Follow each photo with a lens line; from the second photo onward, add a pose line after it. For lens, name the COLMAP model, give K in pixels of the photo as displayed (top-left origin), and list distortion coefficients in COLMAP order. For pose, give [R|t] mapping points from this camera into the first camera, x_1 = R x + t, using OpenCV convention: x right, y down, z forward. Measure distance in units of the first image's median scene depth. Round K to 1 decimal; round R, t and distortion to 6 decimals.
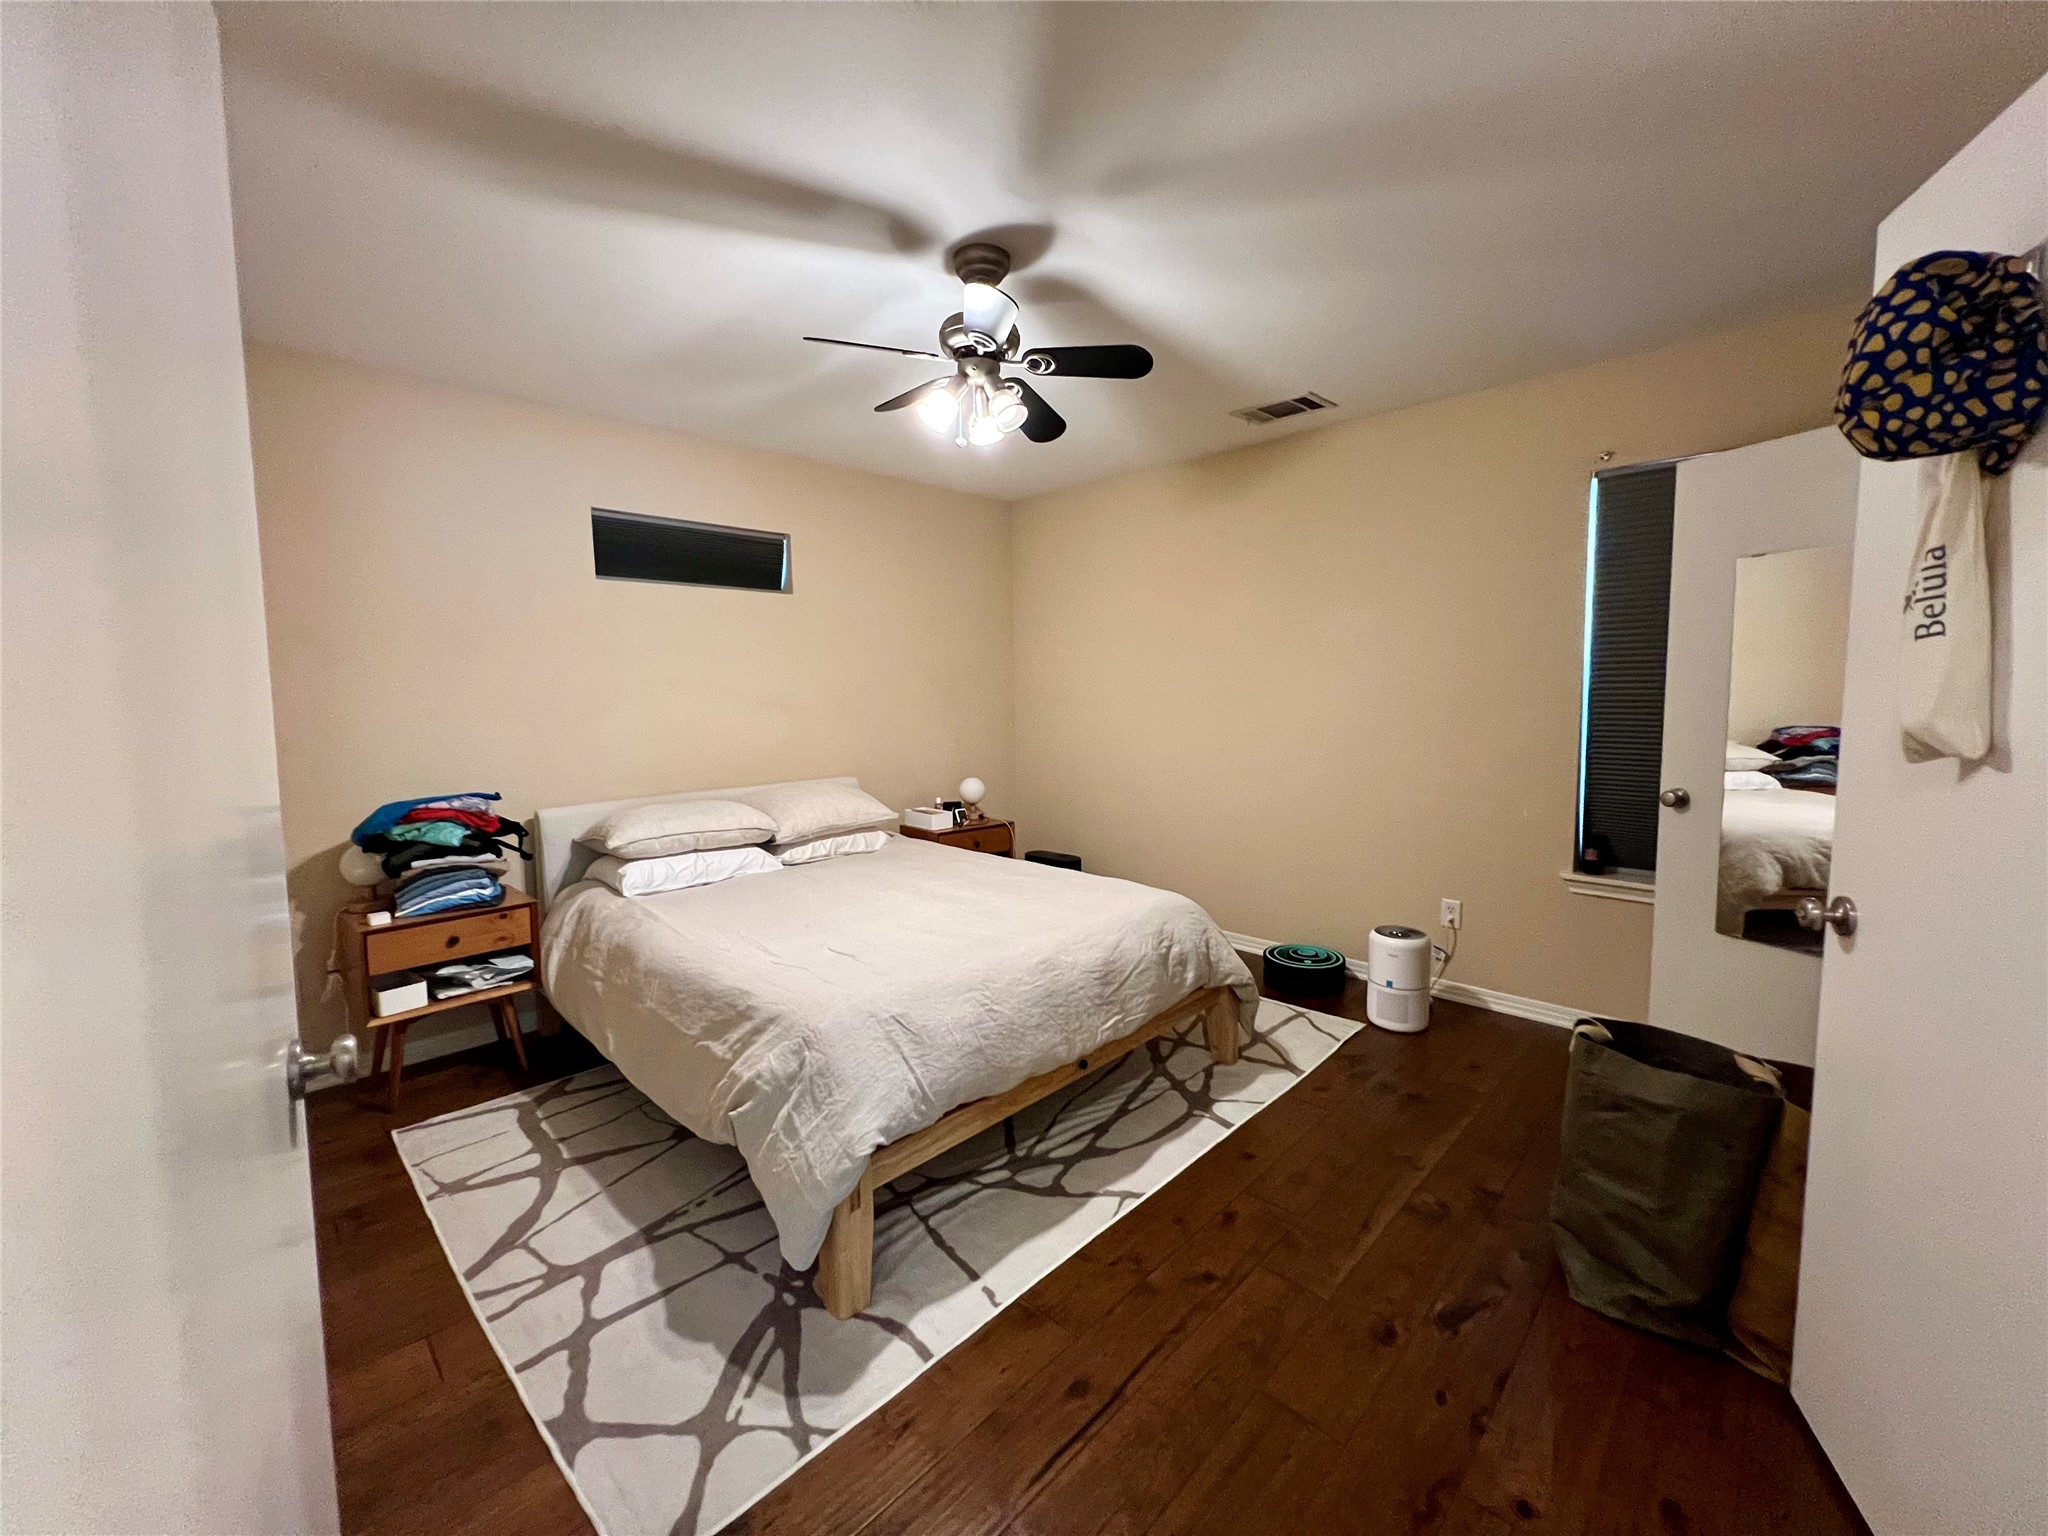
lens RADIAL K [[819.1, 0, 1020.2], [0, 819.1, 766.3], [0, 0, 1]] dist [-0.003133, 0.001760]
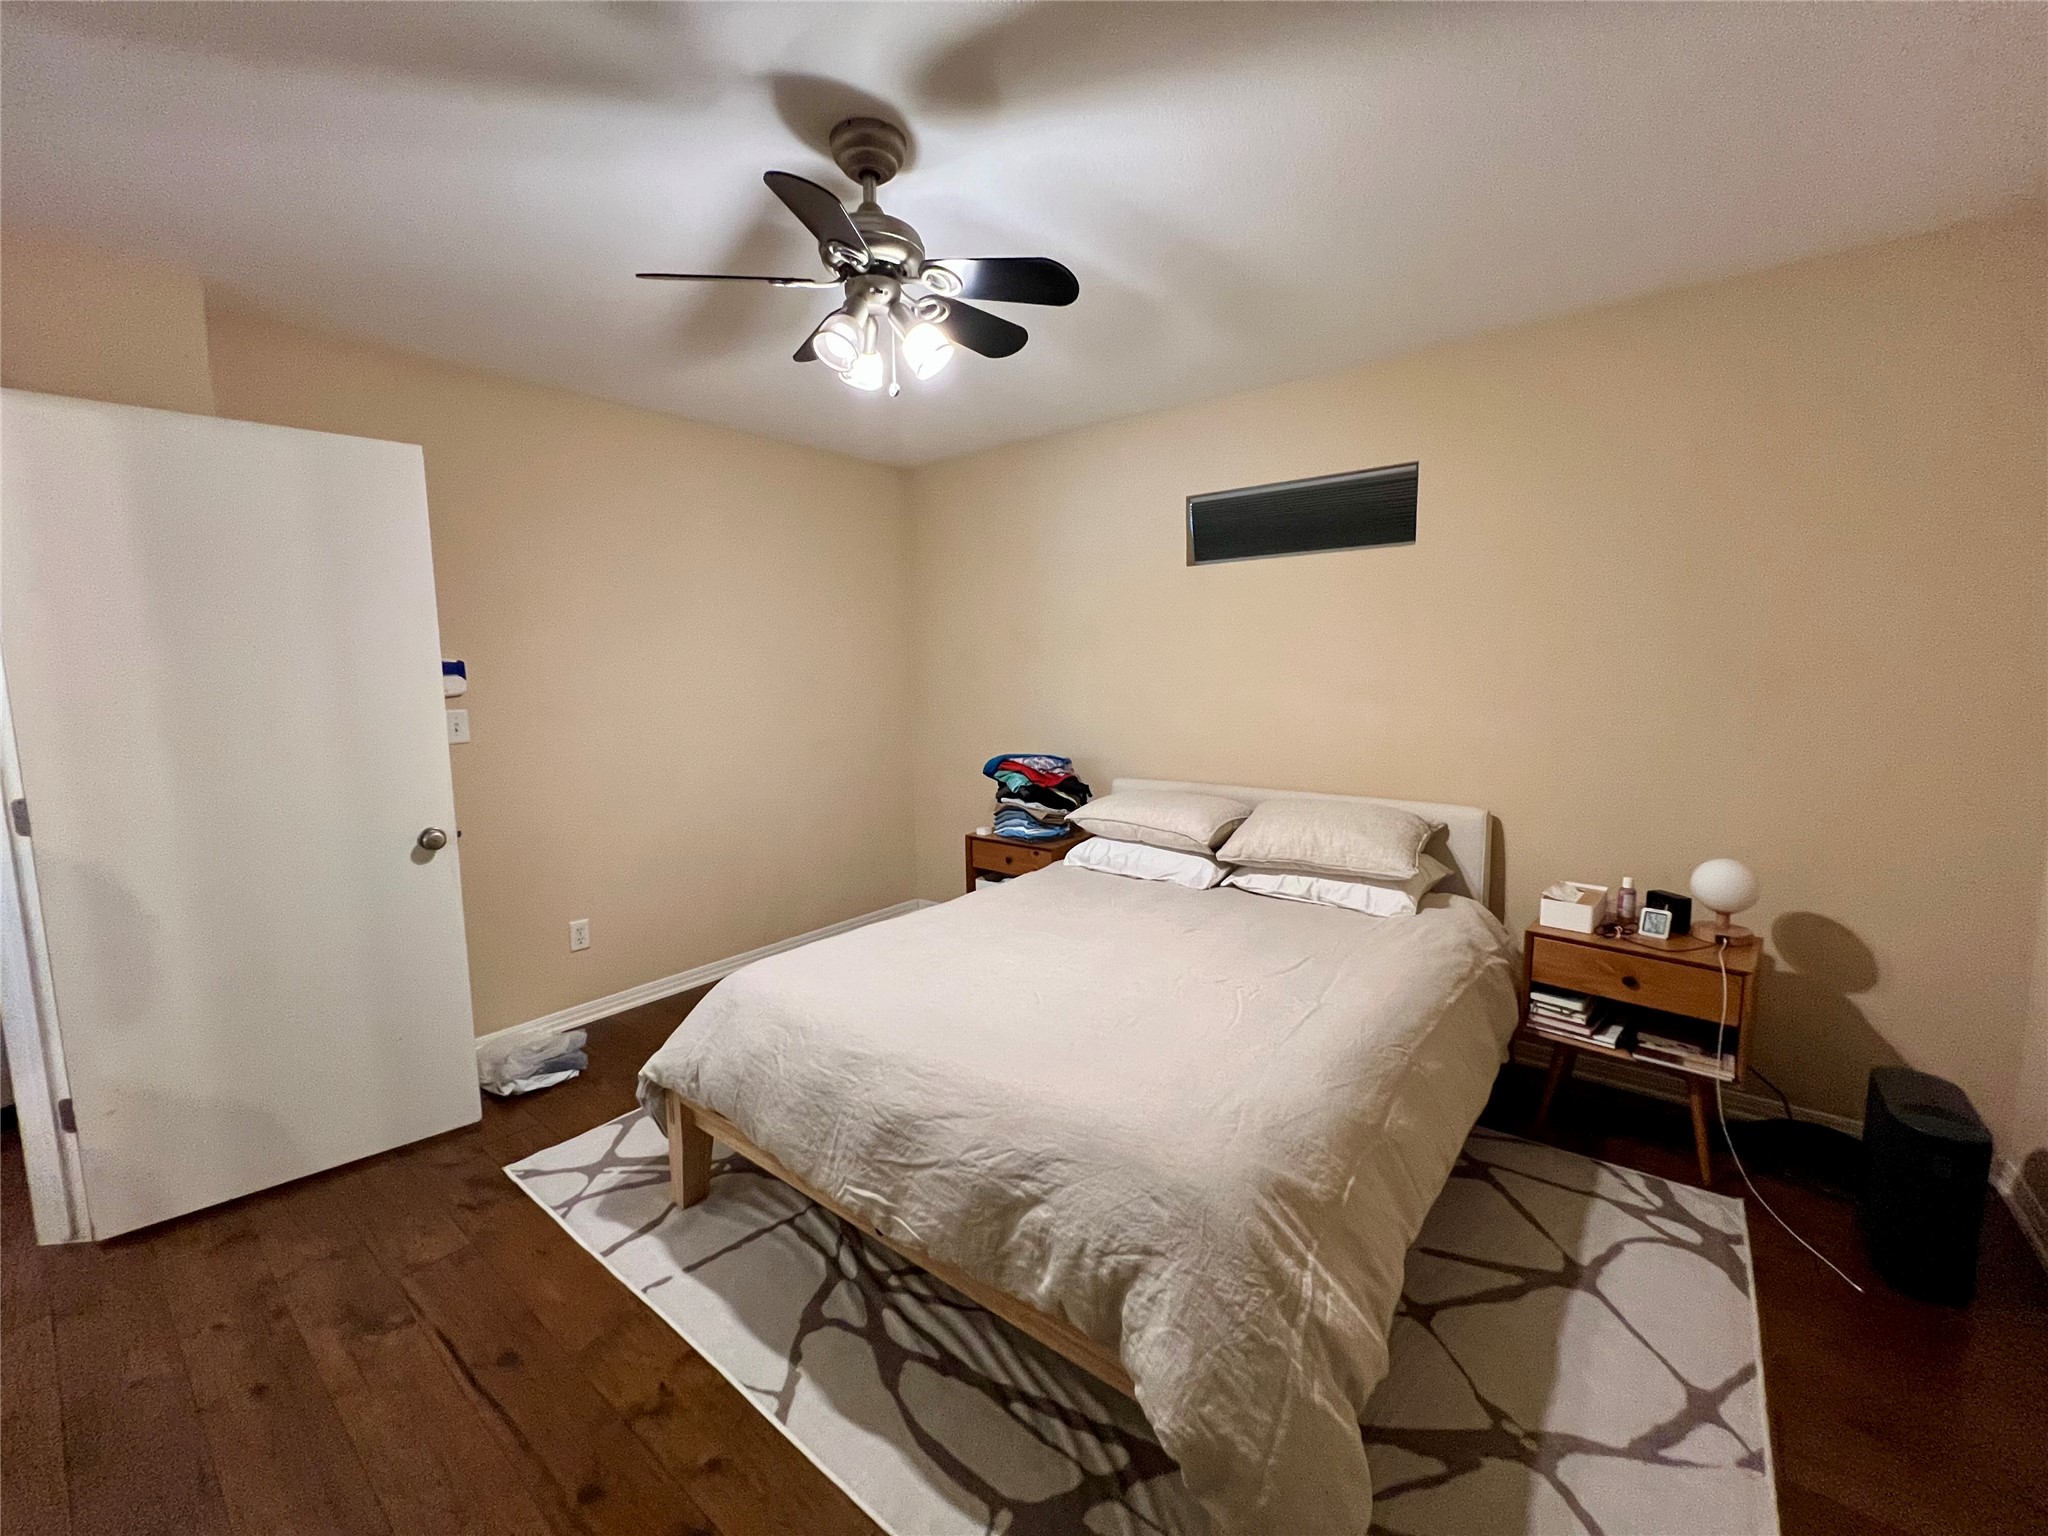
lens RADIAL K [[819.1, 0, 1020.8], [0, 819.1, 761.3], [0, 0, 1]] dist [-0.003133, 0.001760]
pose [[0.100655, 0.131817, -0.986151, 0.731673], [-0.080838, 0.988991, 0.123945, -0.138851], [0.991632, 0.067243, 0.110203, 0.996380]]
